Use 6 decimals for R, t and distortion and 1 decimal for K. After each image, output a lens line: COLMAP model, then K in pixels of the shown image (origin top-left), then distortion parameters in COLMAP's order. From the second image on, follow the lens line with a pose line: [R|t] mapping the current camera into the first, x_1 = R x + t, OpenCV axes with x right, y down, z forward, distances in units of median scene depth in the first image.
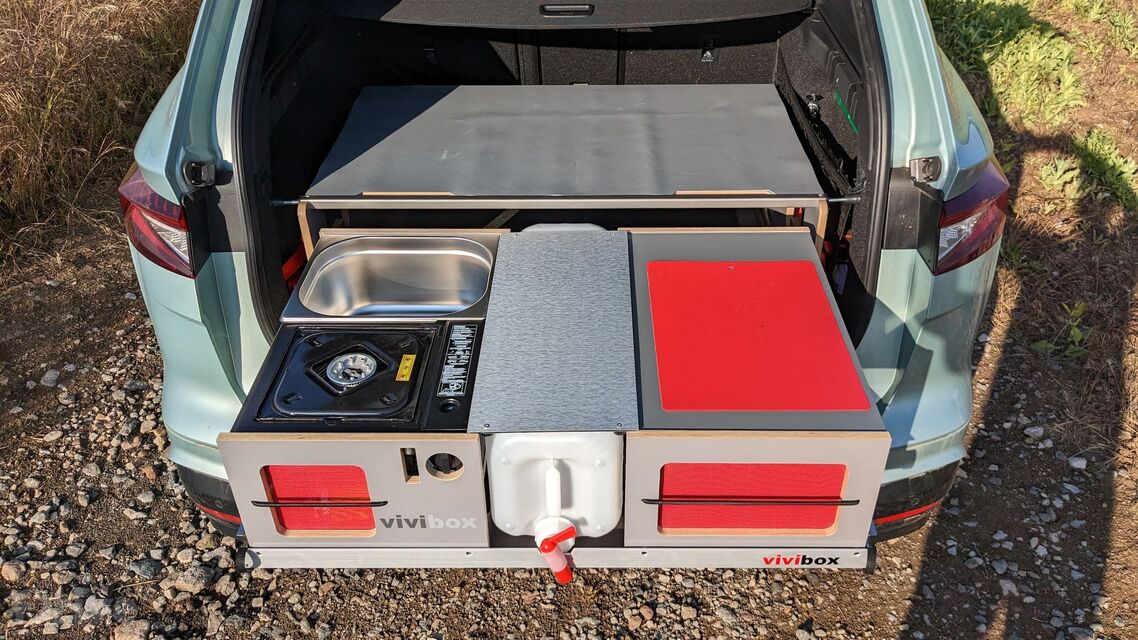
lens RADIAL K [[924.2, 0, 582.5], [0, 924.2, 331.5], [0, 0, 1]] dist [0.009192, -0.024468]
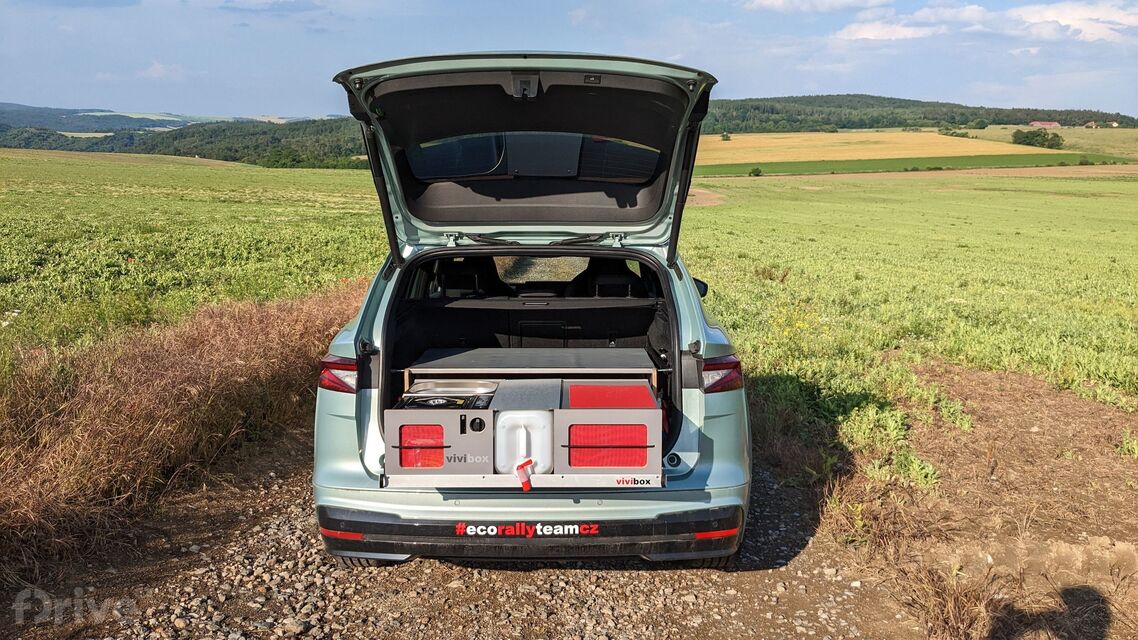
lens RADIAL K [[924.2, 0, 568.9], [0, 924.2, 317.5], [0, 0, 1]] dist [0.009192, -0.024468]
pose [[0.999929, 0.011186, 0.004213, 0.039395], [-0.007691, 0.871897, -0.489629, 0.580006], [-0.009150, 0.489562, 0.871921, -0.660415]]
